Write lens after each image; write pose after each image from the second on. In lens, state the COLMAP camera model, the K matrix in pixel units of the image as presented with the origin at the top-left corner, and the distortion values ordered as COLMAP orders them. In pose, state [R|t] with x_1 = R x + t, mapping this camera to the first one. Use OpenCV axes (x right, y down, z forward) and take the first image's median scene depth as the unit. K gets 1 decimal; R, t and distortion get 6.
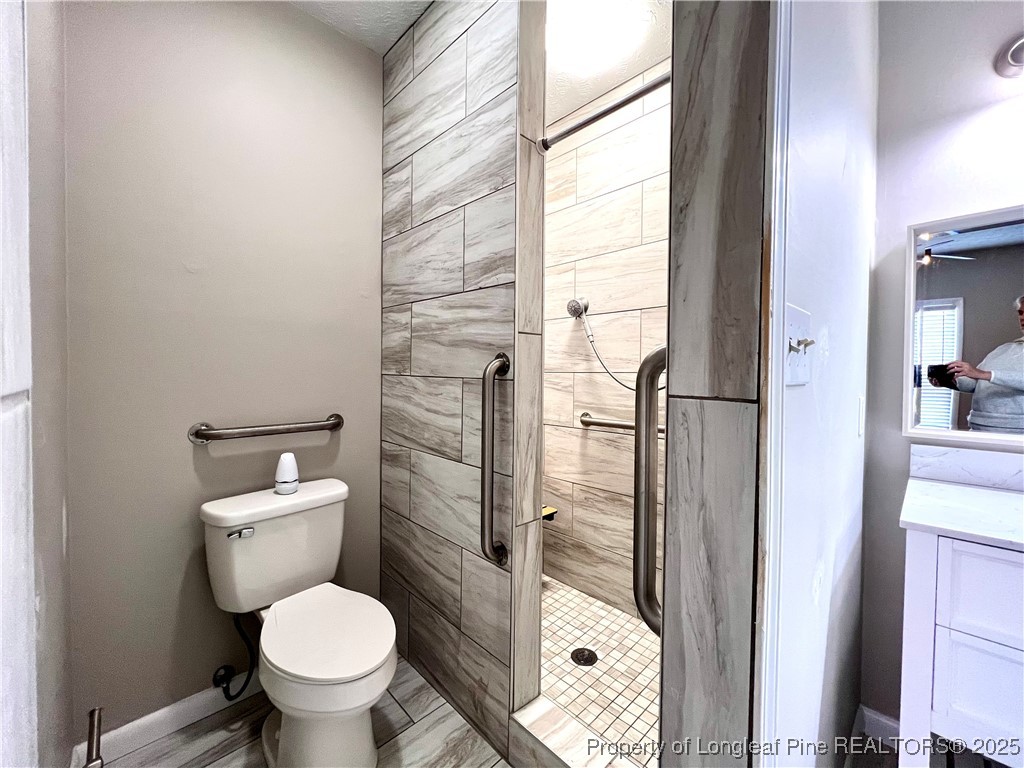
lens RADIAL K [[410.4, 0, 512.3], [0, 410.4, 379.9], [0, 0, 1]] dist [-0.001375, -0.000164]
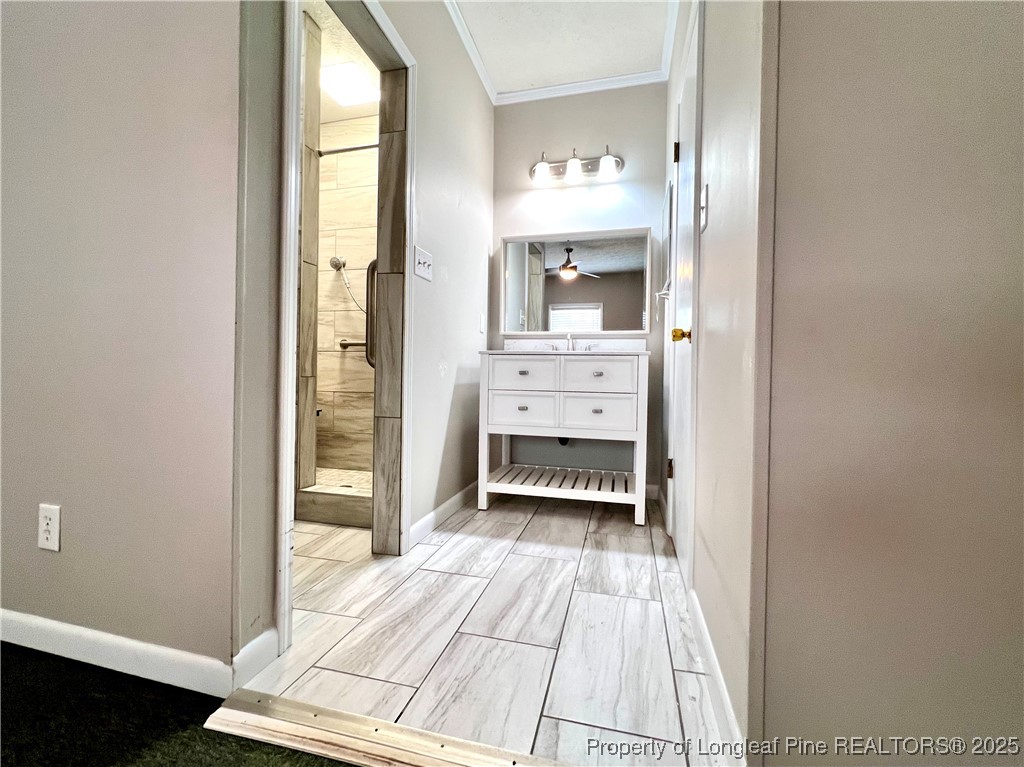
lens RADIAL K [[442.3, 0, 512.0], [0, 442.3, 379.4], [0, 0, 1]] dist [-0.000967, -0.000041]
pose [[0.854769, 0.001449, 0.519007, -0.117593], [-0.001204, 0.999999, -0.000808, 0.224957], [-0.519008, 0.000066, 0.854770, -0.607754]]
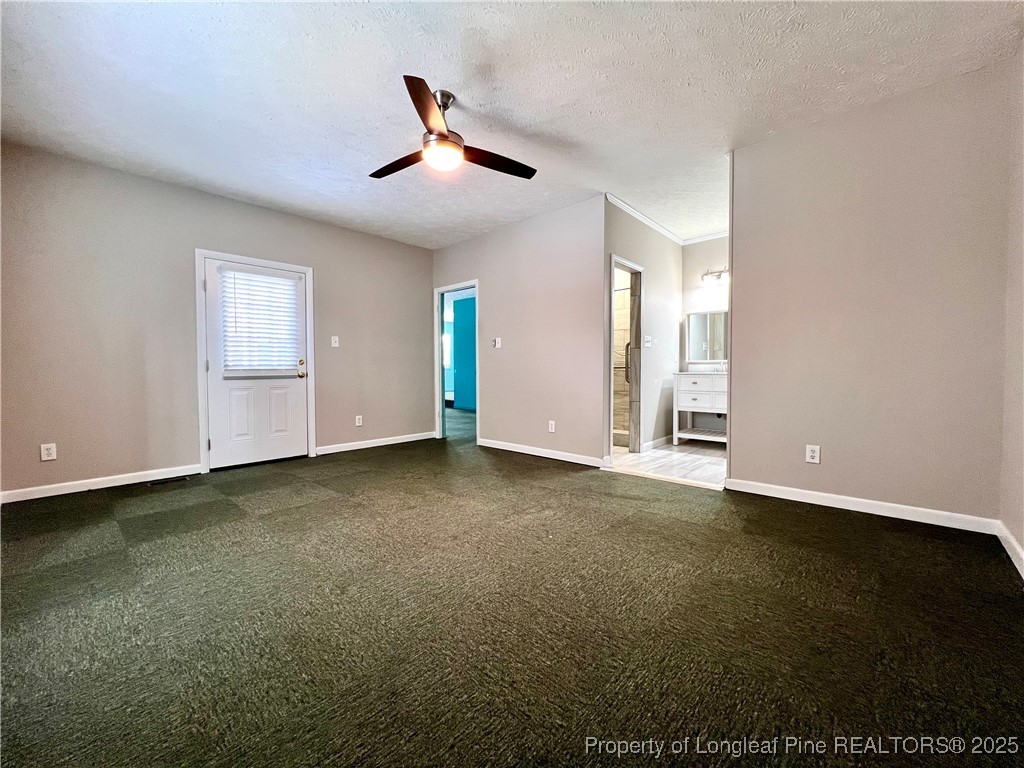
lens RADIAL K [[410.4, 0, 512.3], [0, 410.4, 379.9], [0, 0, 1]] dist [-0.001375, -0.000164]
pose [[0.998514, -0.013158, 0.052891, -0.650372], [0.012556, 0.999853, 0.011681, 0.149039], [-0.053037, -0.011000, 0.998532, -1.908422]]
